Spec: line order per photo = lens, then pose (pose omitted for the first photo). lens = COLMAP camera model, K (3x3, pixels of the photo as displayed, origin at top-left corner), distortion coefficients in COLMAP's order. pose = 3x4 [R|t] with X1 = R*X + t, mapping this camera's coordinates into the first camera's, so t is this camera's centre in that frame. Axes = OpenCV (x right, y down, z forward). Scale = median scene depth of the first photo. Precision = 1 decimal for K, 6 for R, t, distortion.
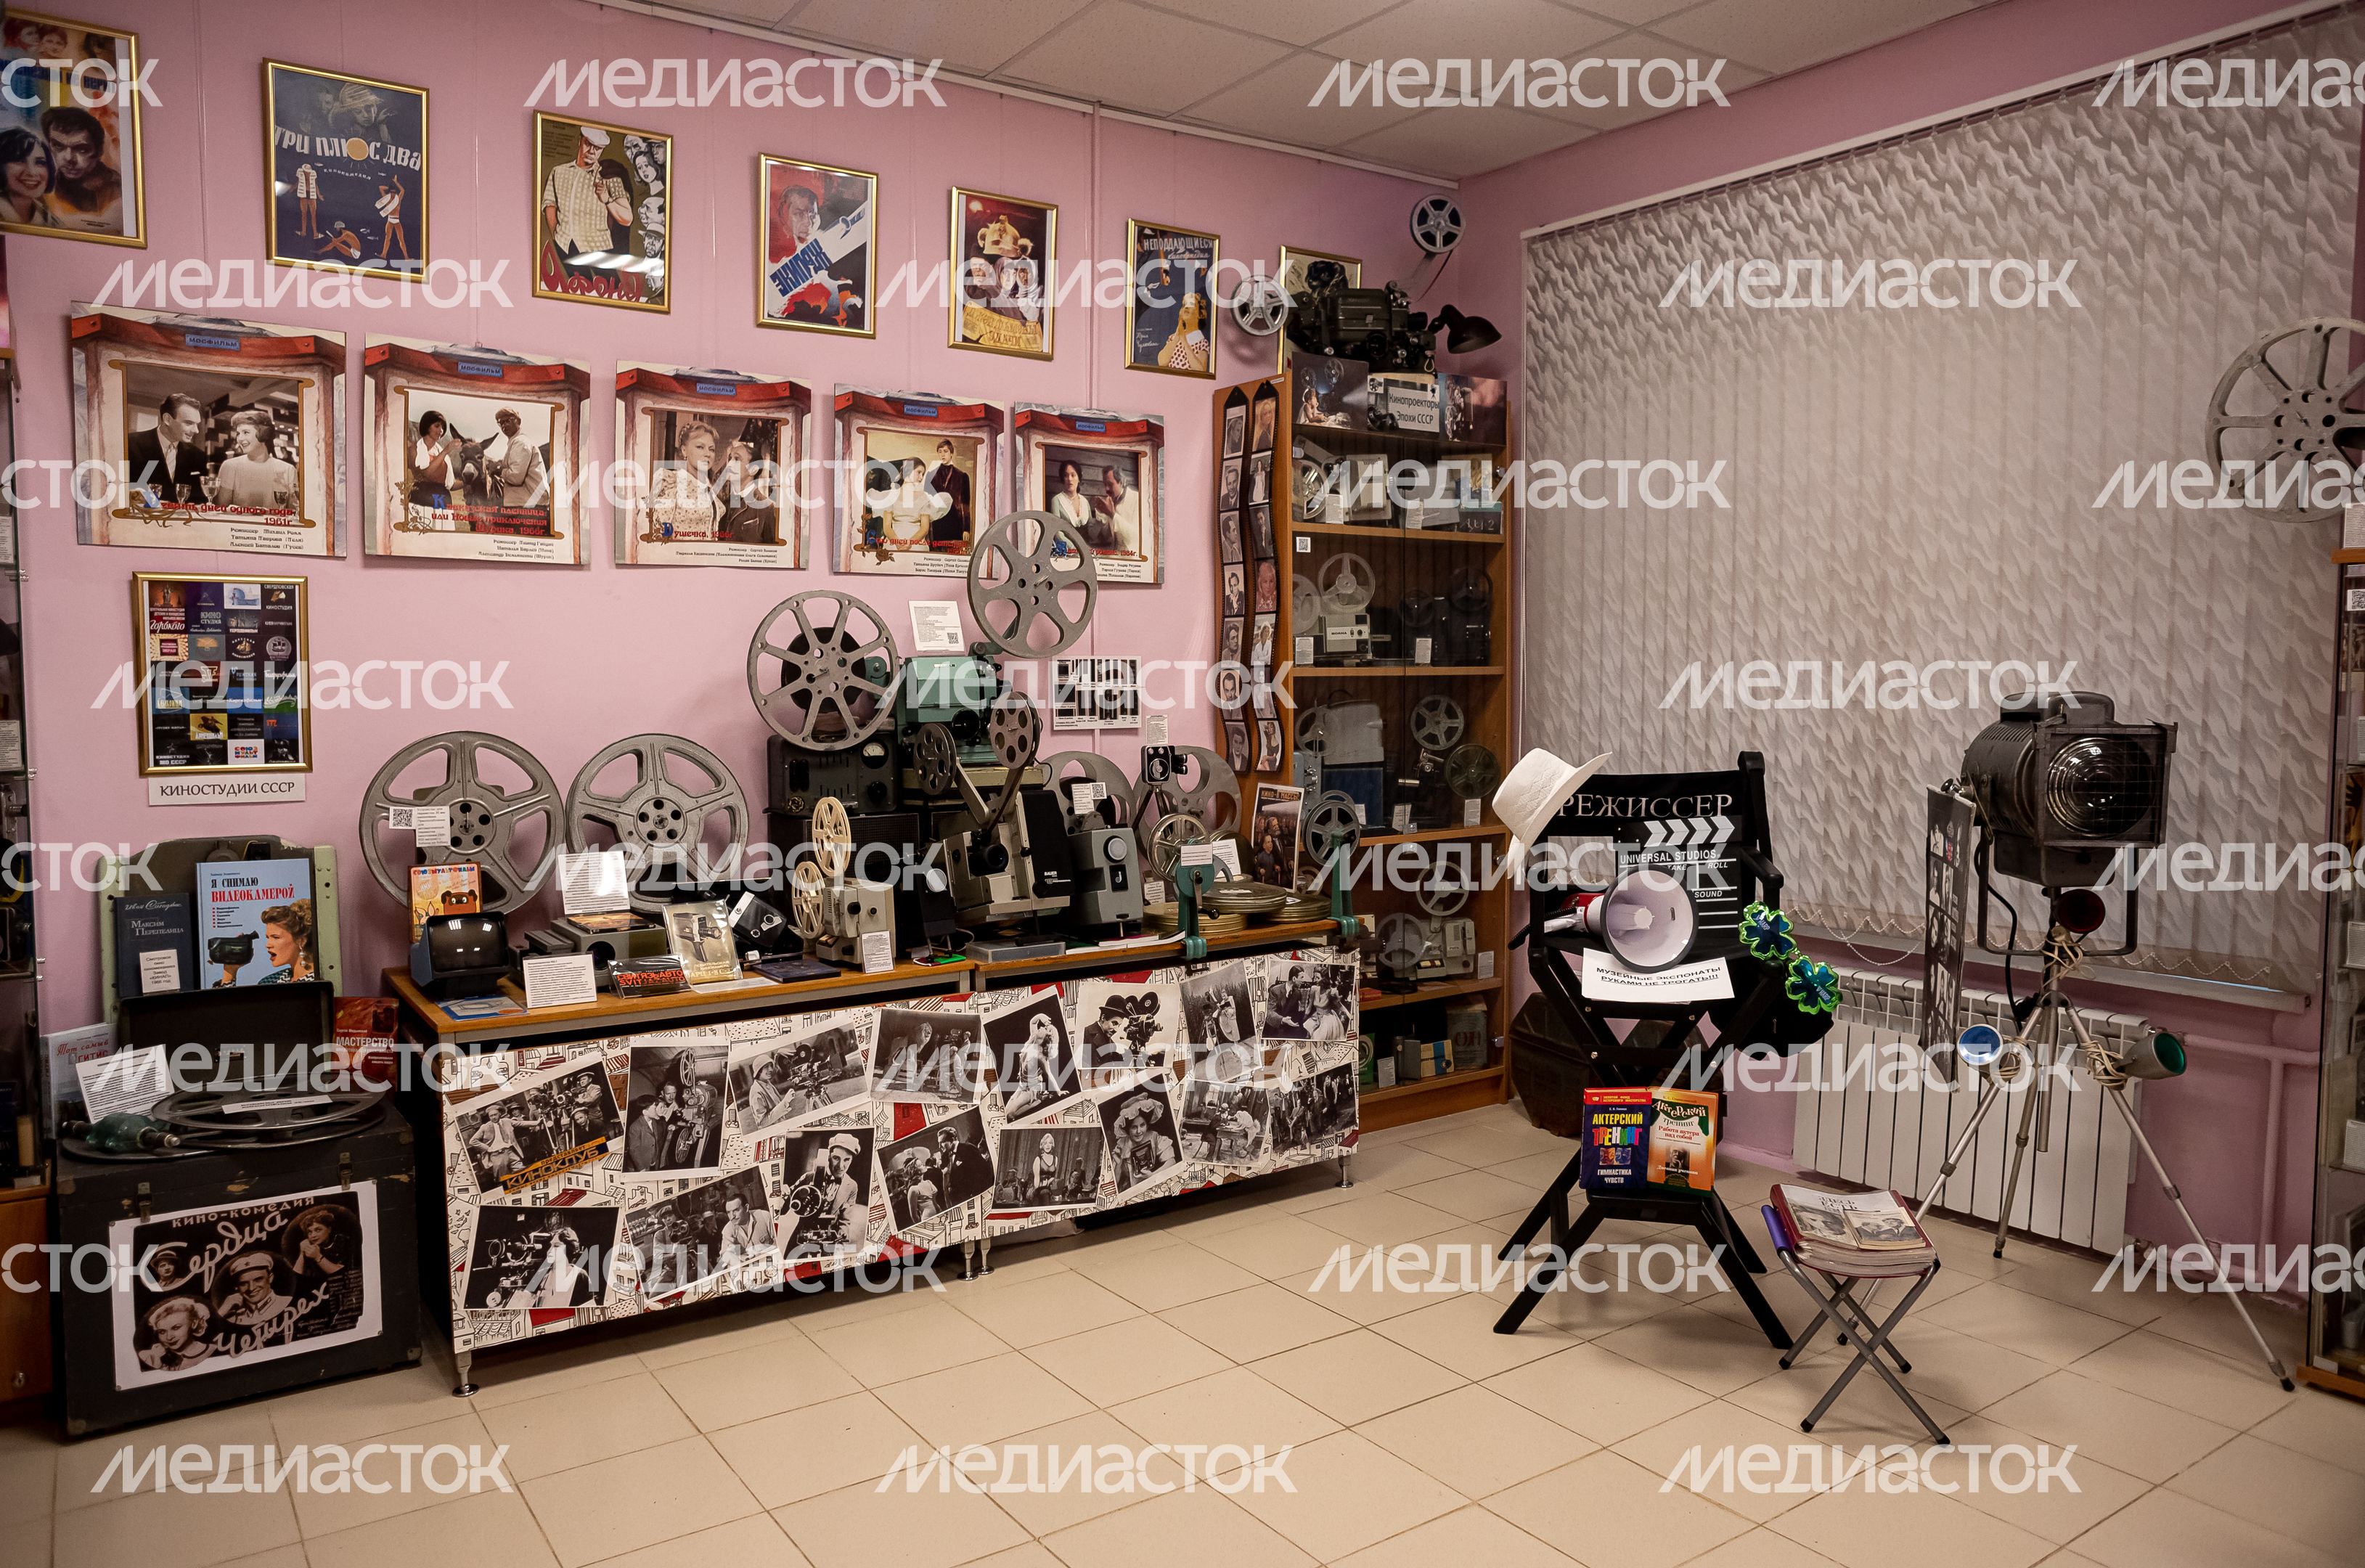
lens RADIAL K [[1643.6, 0, 1178.6], [0, 1643.6, 790.6], [0, 0, 1]] dist [-0.093630, 0.083821]
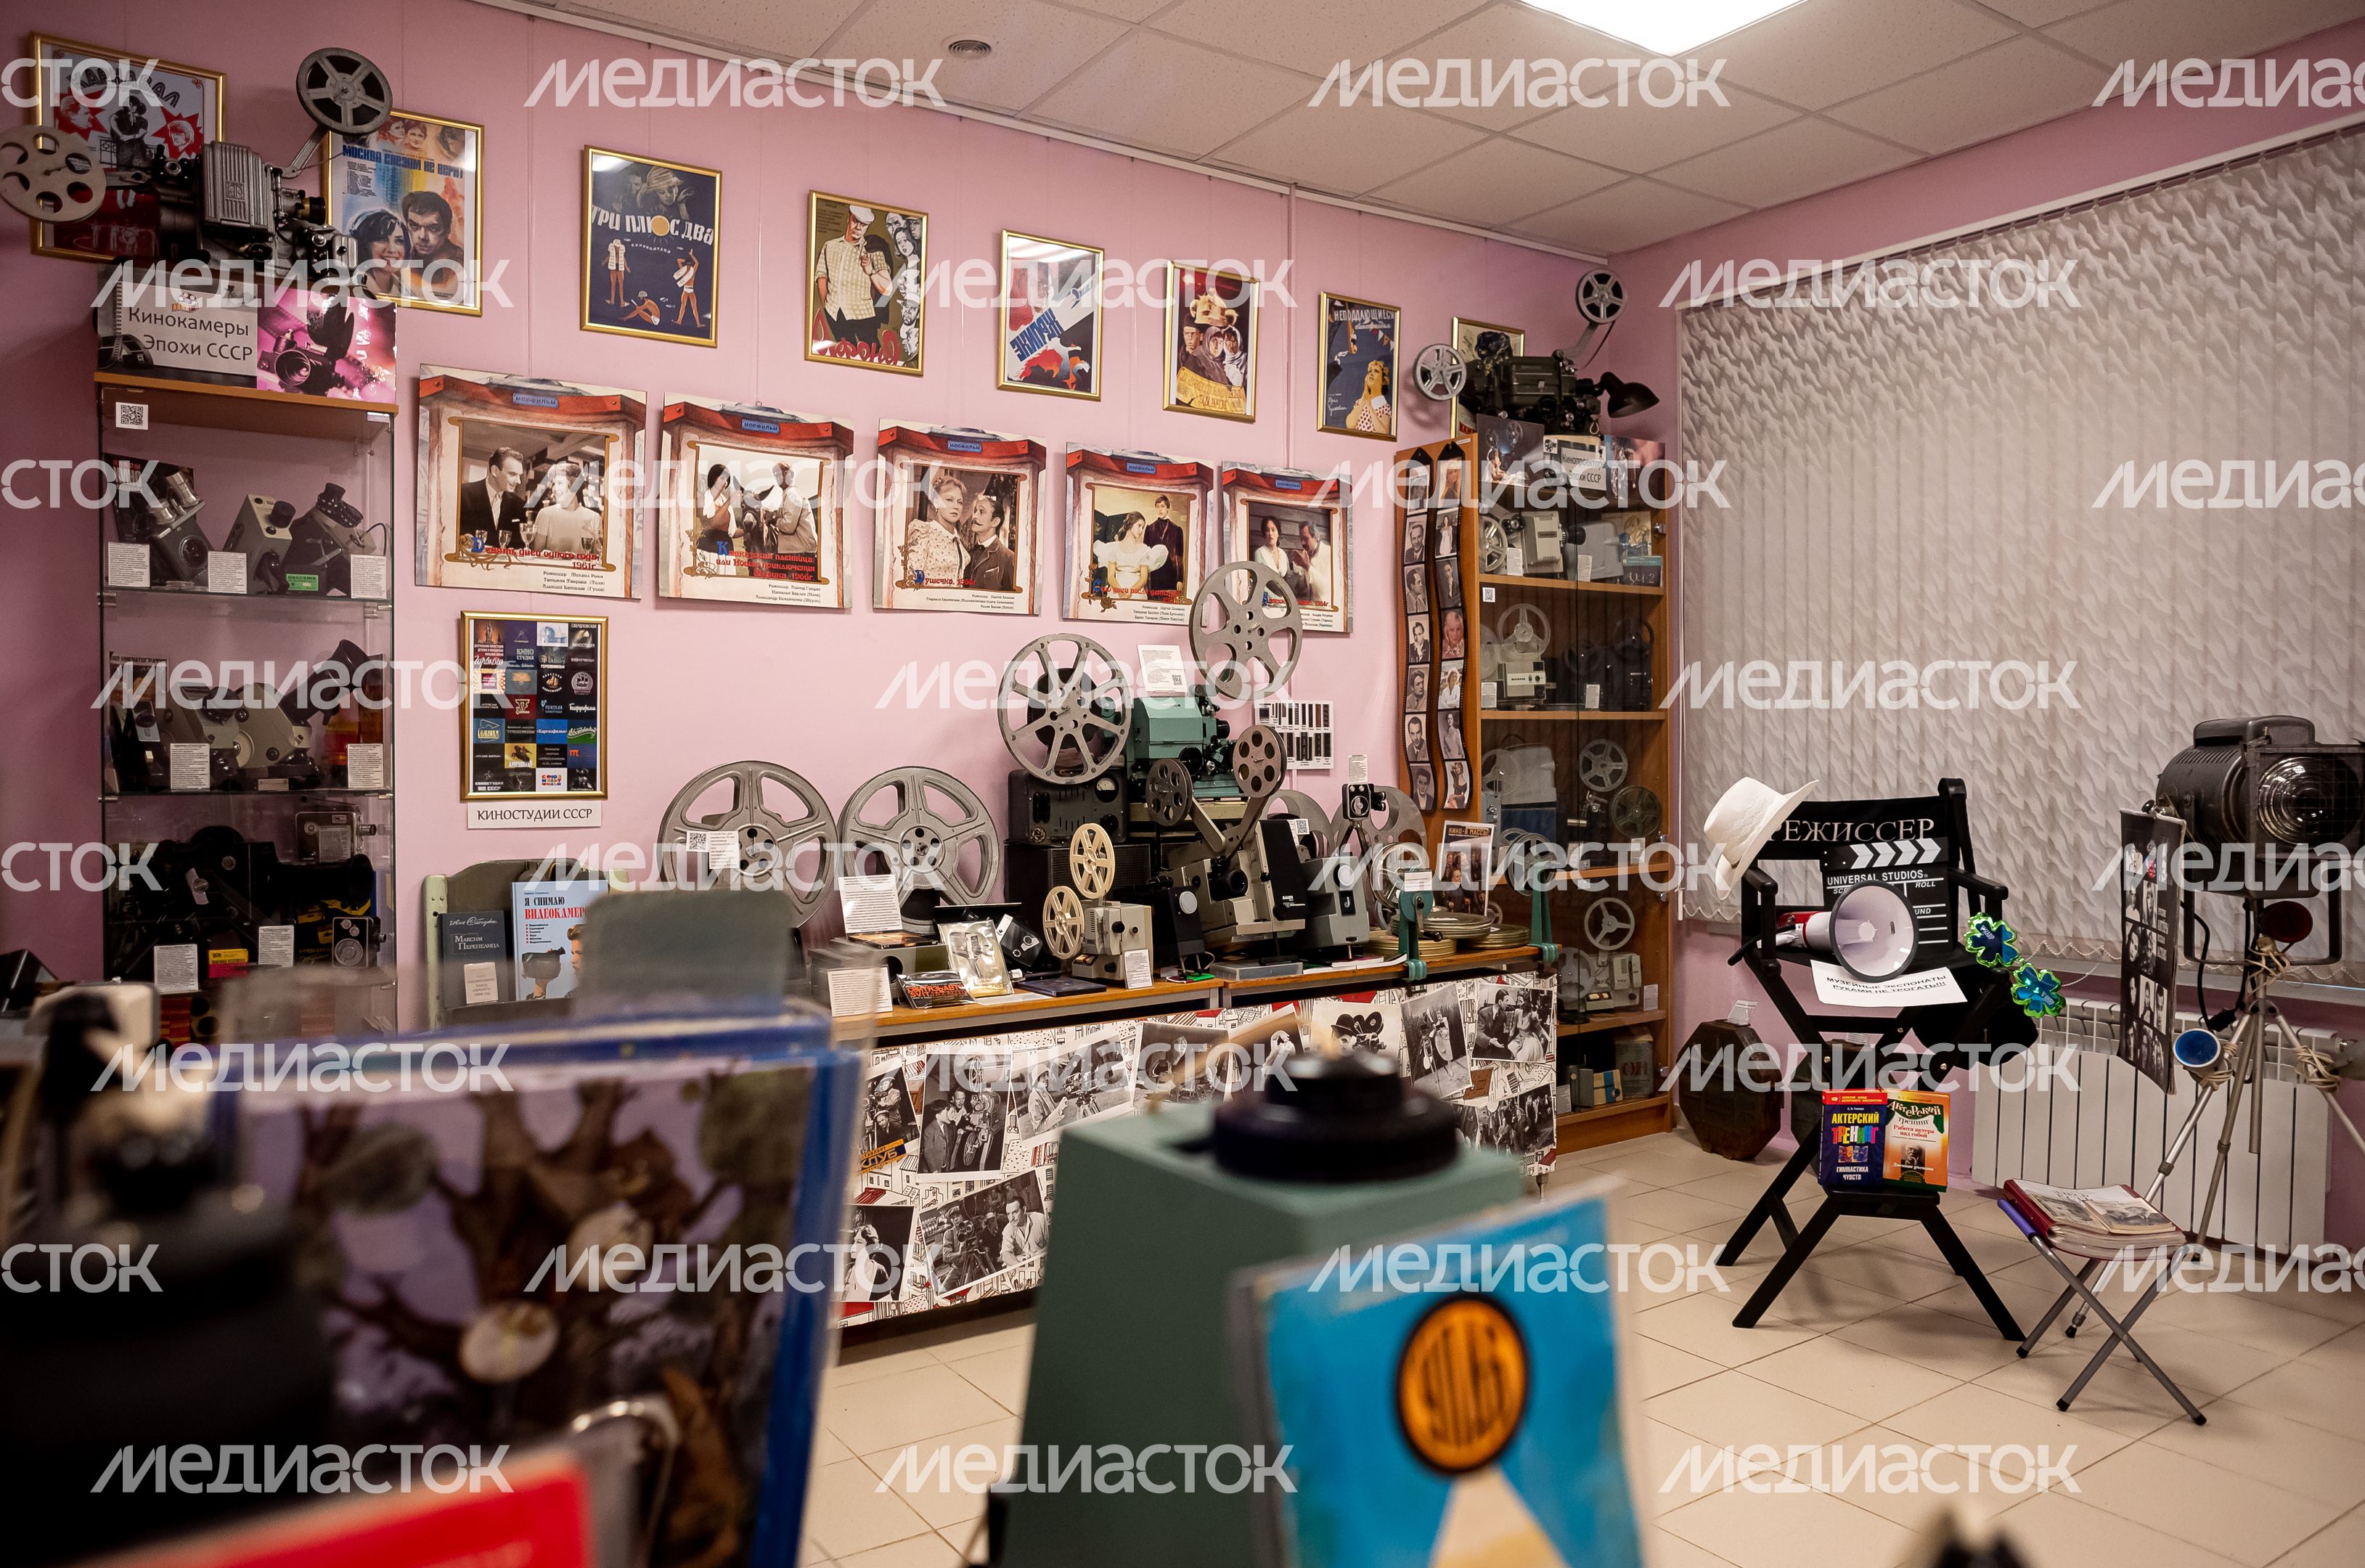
lens RADIAL K [[1626.1, 0, 1182.5], [0, 1626.1, 784.0], [0, 0, 1]] dist [-0.092075, 0.083073]
pose [[0.999874, -0.003071, -0.015581, -0.131670], [0.002280, 0.998721, -0.050514, 0.030553], [0.015716, 0.050472, 0.998602, -0.052666]]
